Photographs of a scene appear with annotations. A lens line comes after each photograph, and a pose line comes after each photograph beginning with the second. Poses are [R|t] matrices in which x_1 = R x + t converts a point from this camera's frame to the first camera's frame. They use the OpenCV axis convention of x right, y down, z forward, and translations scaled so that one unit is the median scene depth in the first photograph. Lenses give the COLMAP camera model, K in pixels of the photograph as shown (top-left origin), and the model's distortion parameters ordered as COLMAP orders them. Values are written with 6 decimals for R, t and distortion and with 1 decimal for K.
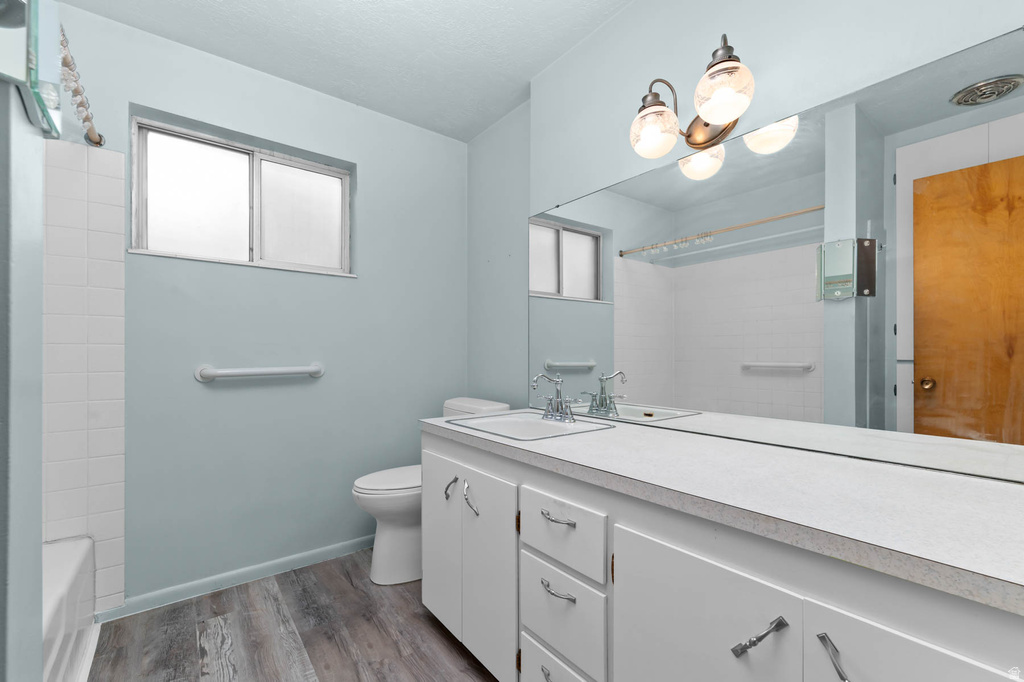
lens RADIAL K [[440.1, 0, 516.7], [0, 440.1, 350.8], [0, 0, 1]] dist [0.001381, 0.000280]
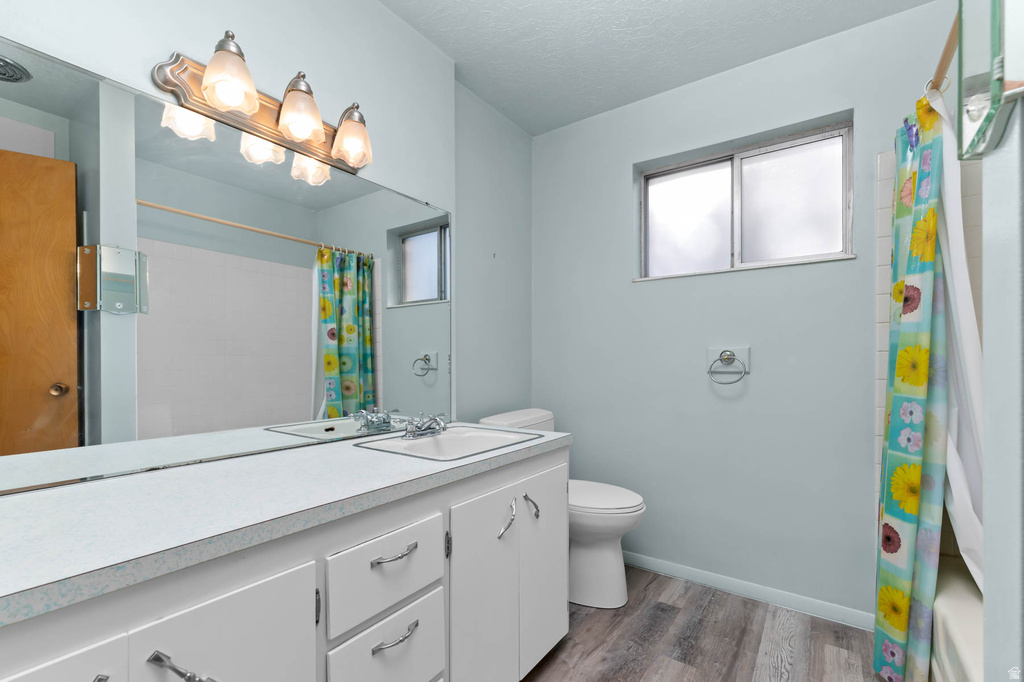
lens RADIAL K [[442.5, 0, 510.7], [0, 442.5, 365.4], [0, 0, 1]] dist [-0.000768, -0.000057]
pose [[-0.282045, -0.003051, 0.959396, -0.795277], [-0.003121, 0.999993, 0.002263, 0.009009], [-0.959396, -0.002356, -0.282053, 1.026329]]
